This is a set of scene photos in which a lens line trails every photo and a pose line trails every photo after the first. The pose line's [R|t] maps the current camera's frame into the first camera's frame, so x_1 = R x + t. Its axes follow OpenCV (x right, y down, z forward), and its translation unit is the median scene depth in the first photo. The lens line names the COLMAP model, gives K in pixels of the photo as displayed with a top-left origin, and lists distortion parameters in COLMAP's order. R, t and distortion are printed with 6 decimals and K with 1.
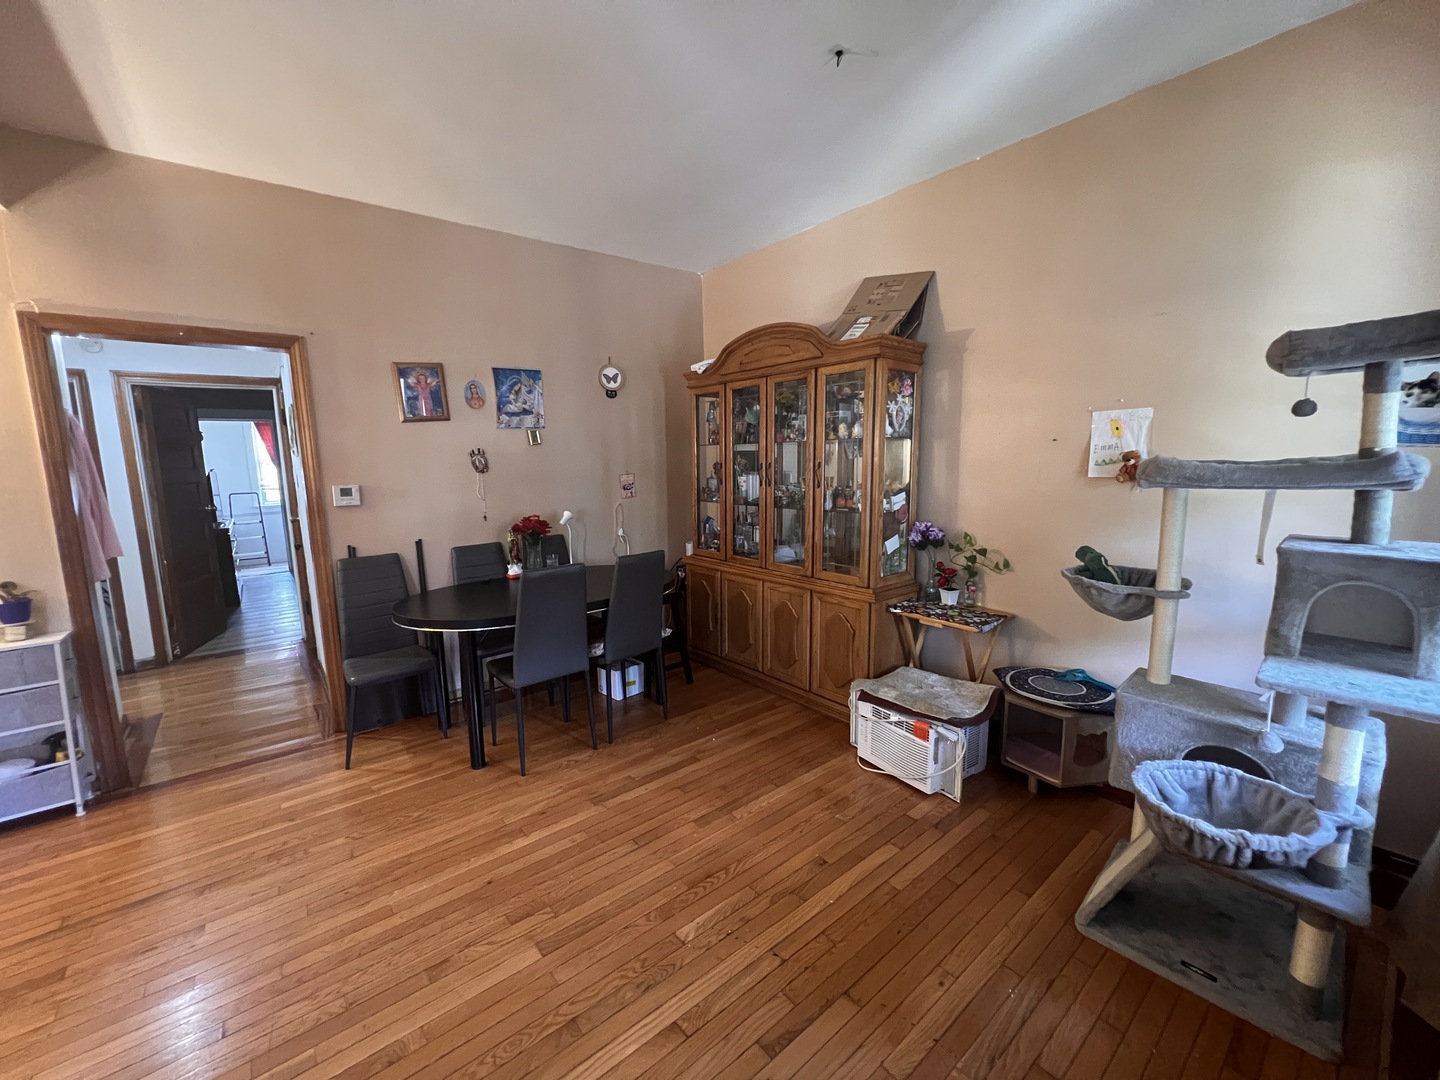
lens RADIAL K [[572.5, 0, 721.0], [0, 572.5, 538.9], [0, 0, 1]] dist [0.001282, 0.000073]
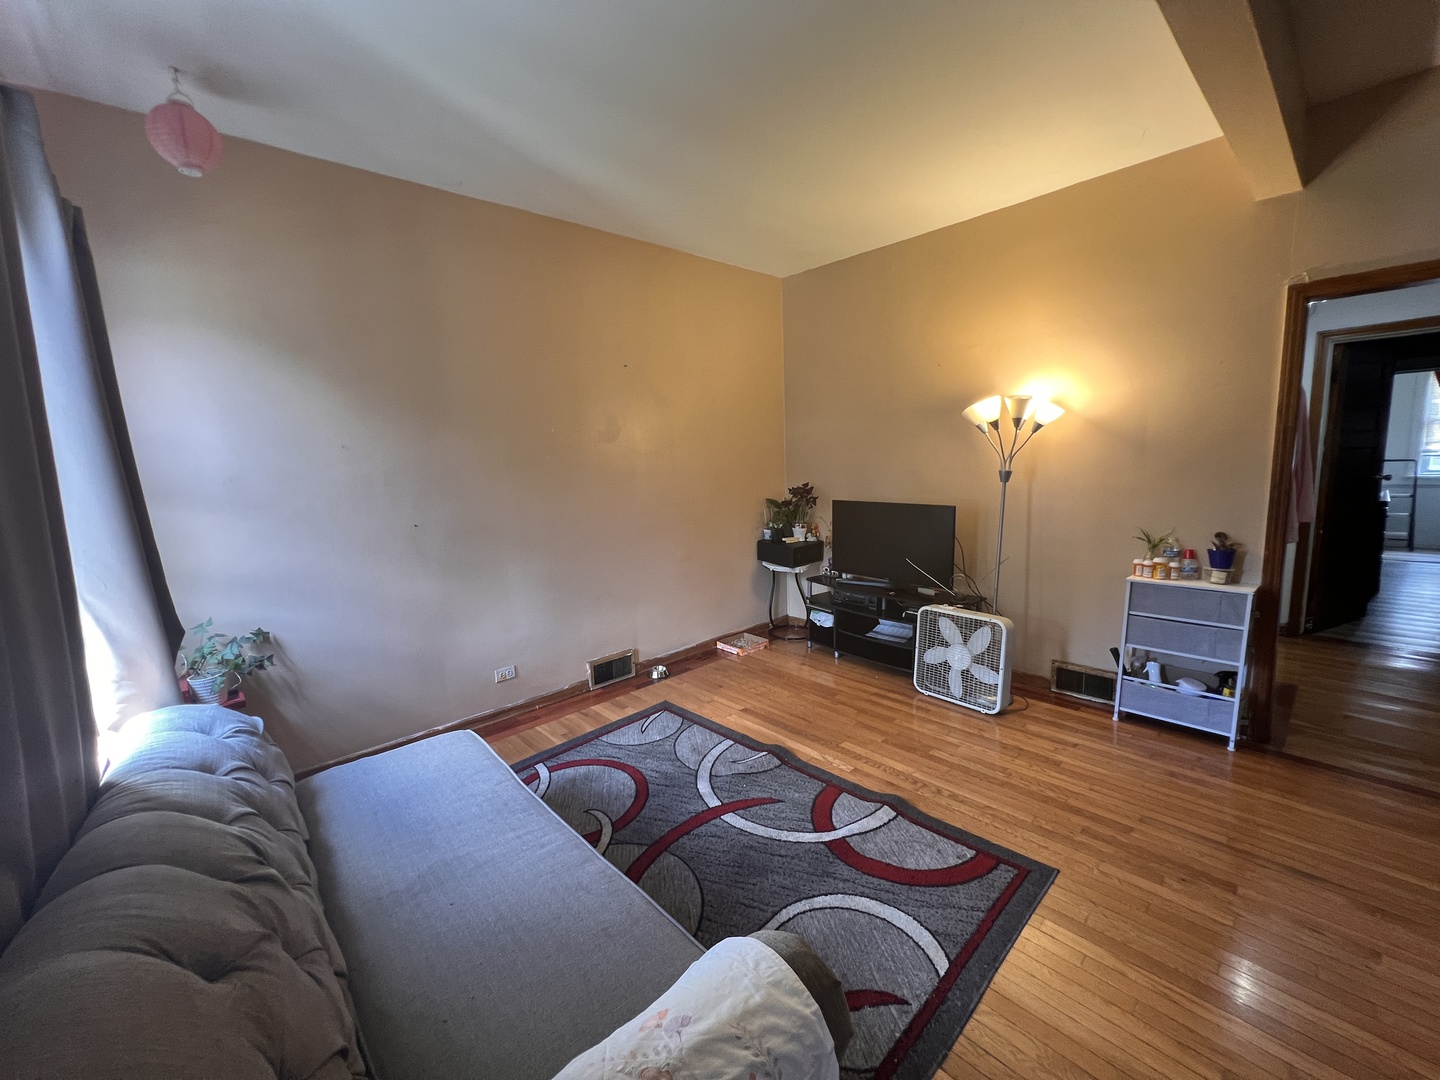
lens RADIAL K [[575.6, 0, 718.9], [0, 575.6, 538.2], [0, 0, 1]] dist [0.004537, 0.000283]
pose [[0.058406, 0.153061, -0.986489, -0.139725], [-0.097385, 0.984337, 0.146961, 0.012809], [0.993532, 0.087486, 0.072397, -0.096935]]
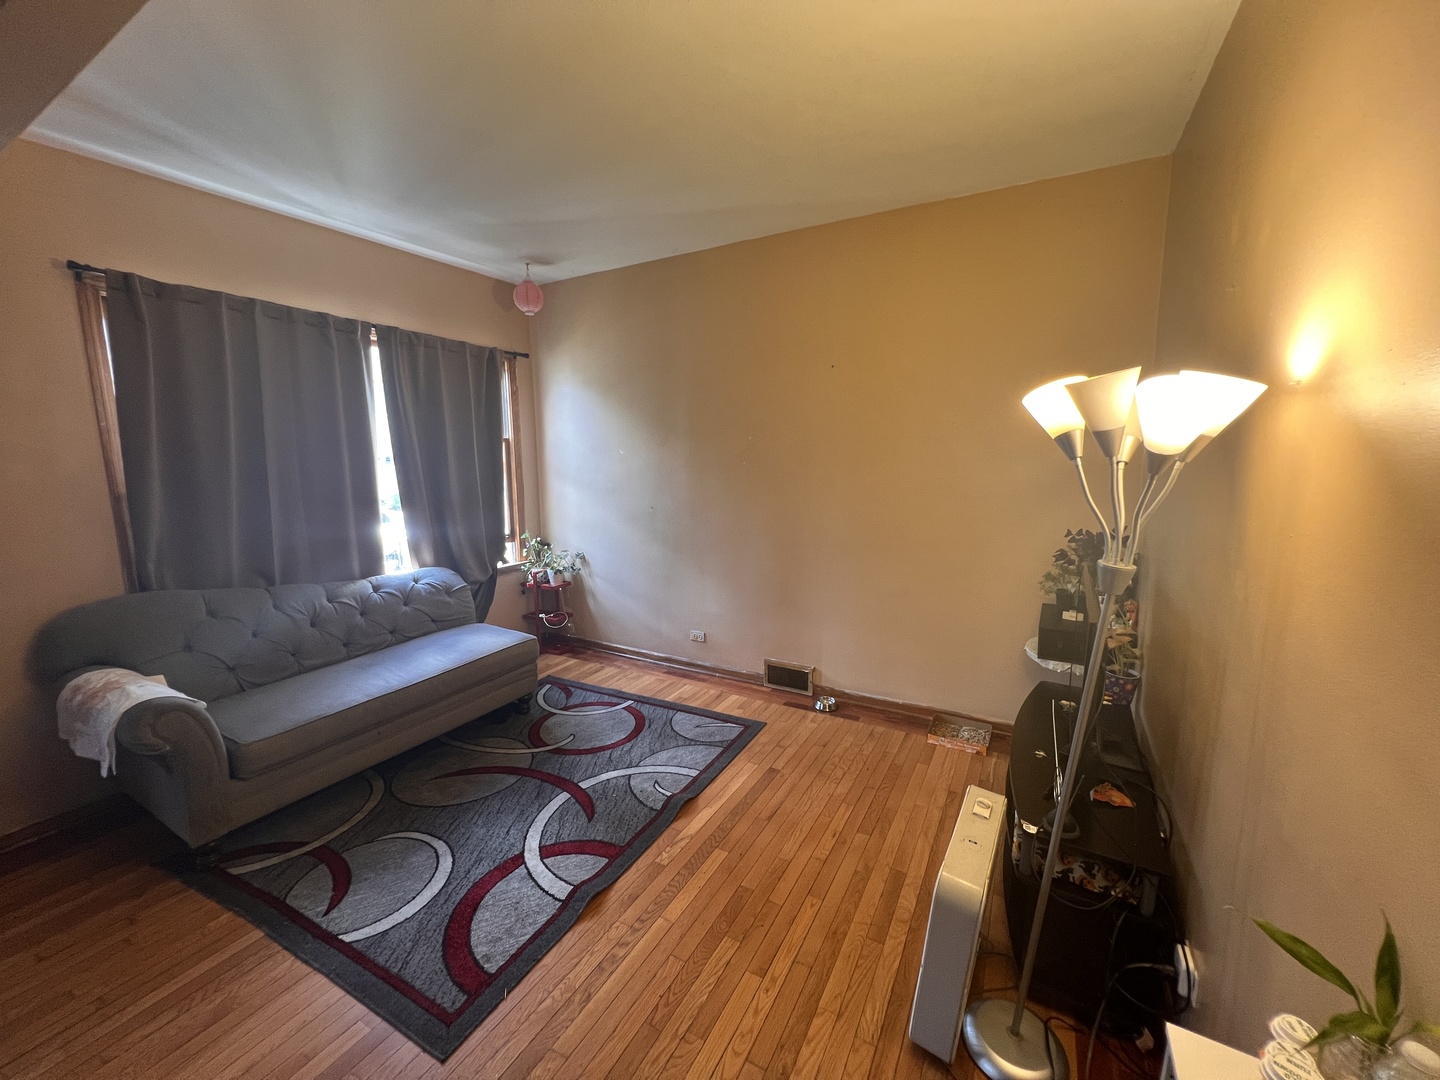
lens RADIAL K [[575.6, 0, 720.5], [0, 575.6, 536.3], [0, 0, 1]] dist [0.004537, 0.000283]
pose [[-0.928950, 0.075321, -0.362463, -0.938639], [-0.029391, 0.960989, 0.275021, -0.176633], [0.369038, 0.266134, -0.890496, 0.995079]]
